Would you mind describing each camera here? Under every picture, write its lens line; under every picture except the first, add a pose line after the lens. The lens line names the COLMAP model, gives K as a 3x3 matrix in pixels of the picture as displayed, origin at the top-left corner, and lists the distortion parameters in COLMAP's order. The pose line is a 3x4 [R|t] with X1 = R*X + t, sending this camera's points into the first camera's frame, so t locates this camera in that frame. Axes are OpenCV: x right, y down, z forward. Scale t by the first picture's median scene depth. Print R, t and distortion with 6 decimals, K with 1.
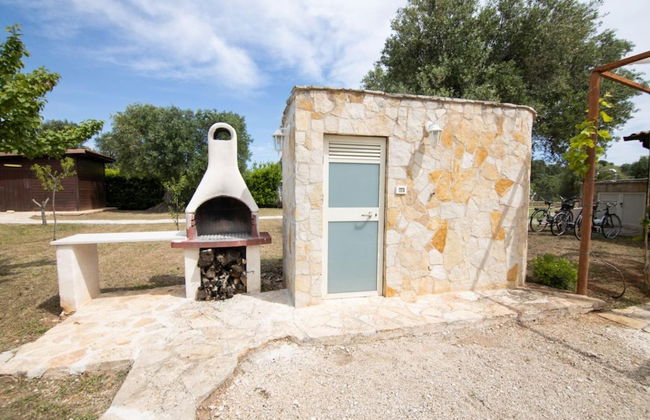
lens RADIAL K [[291.3, 0, 325.4], [0, 291.3, 218.6], [0, 0, 1]] dist [-0.000121, -0.000084]
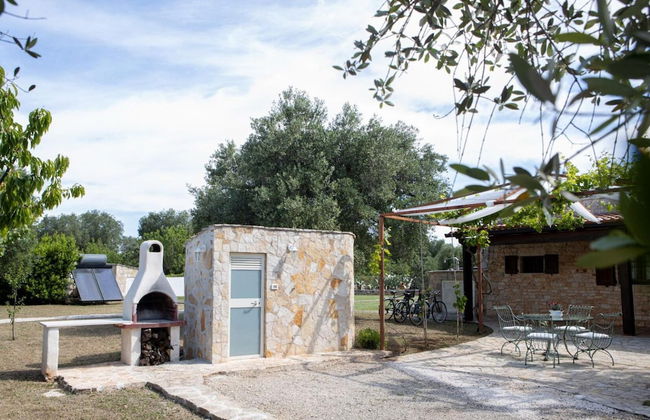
lens RADIAL K [[583.9, 0, 325.0], [0, 583.9, 210.0], [0, 0, 1]] dist [-0.068253, -0.001822]
pose [[0.914754, 0.043619, 0.401649, -0.755712], [0.036732, 0.981058, -0.190200, 0.101717], [-0.402337, 0.188740, 0.895825, -1.961202]]
